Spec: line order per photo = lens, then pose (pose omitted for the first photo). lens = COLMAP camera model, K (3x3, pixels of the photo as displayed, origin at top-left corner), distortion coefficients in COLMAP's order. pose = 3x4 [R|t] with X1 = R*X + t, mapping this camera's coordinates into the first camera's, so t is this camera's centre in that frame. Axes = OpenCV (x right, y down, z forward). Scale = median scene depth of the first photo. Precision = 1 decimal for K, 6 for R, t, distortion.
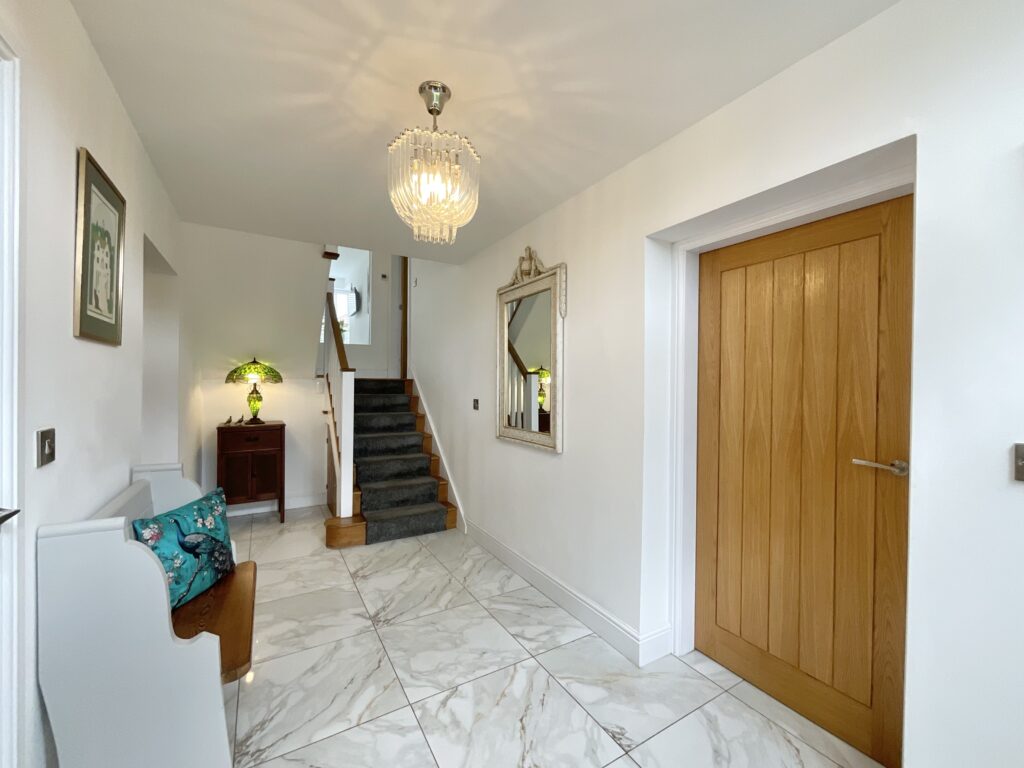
lens RADIAL K [[416.8, 0, 513.0], [0, 416.8, 385.3], [0, 0, 1]] dist [-0.000633, 0.000409]
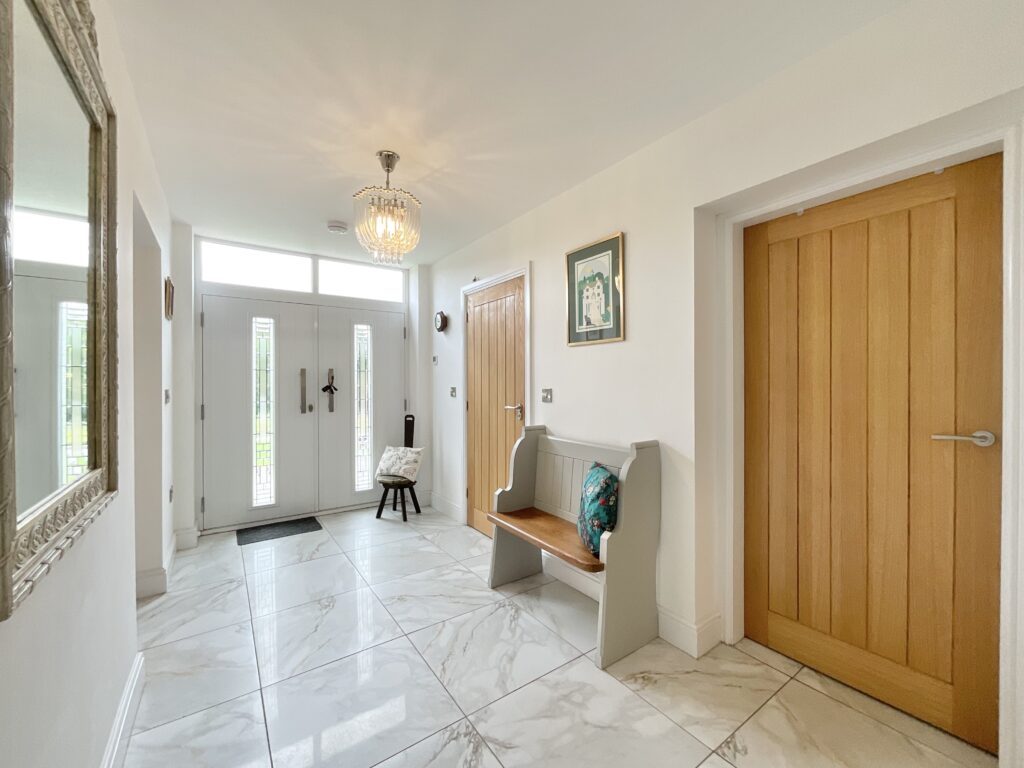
lens RADIAL K [[416.8, 0, 513.0], [0, 416.8, 385.3], [0, 0, 1]] dist [-0.000633, 0.000409]
pose [[-0.996994, -0.007676, -0.077093, -0.290015], [-0.008516, 0.999908, 0.010572, 0.024587], [0.077004, 0.011196, -0.996968, 1.399466]]
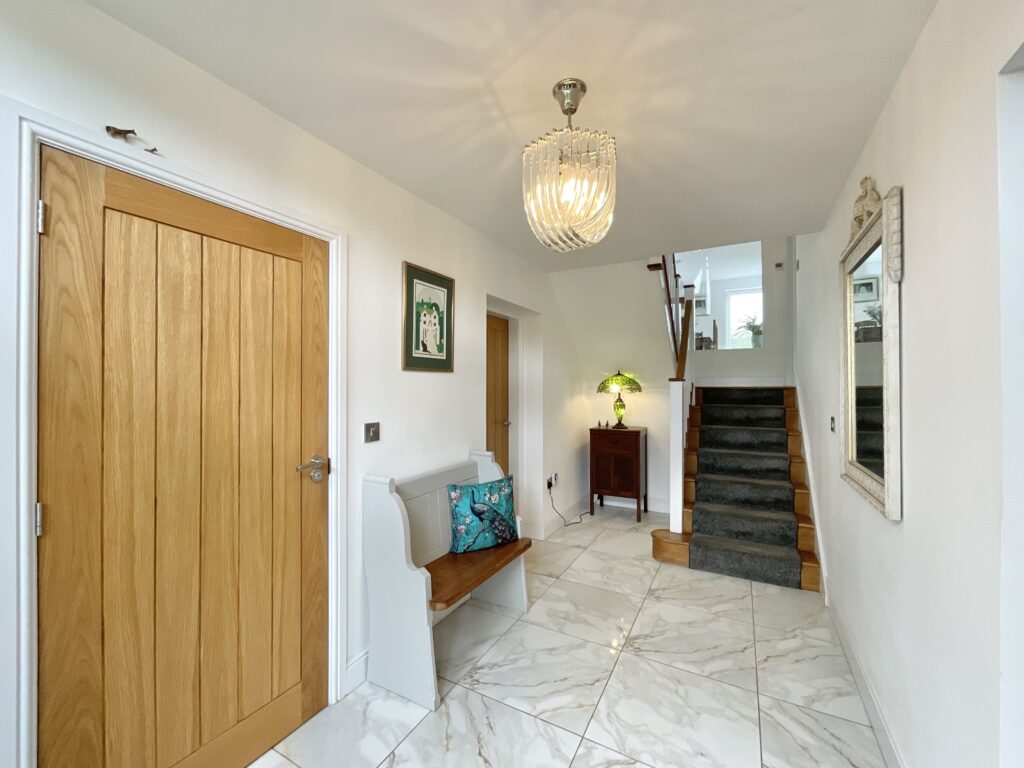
lens RADIAL K [[416.8, 0, 513.0], [0, 416.8, 385.3], [0, 0, 1]] dist [-0.000633, 0.000409]
pose [[0.507527, -0.013559, -0.861529, 0.317526], [0.000925, 0.999884, -0.015191, -0.012639], [0.861635, 0.006913, 0.507481, 0.239396]]
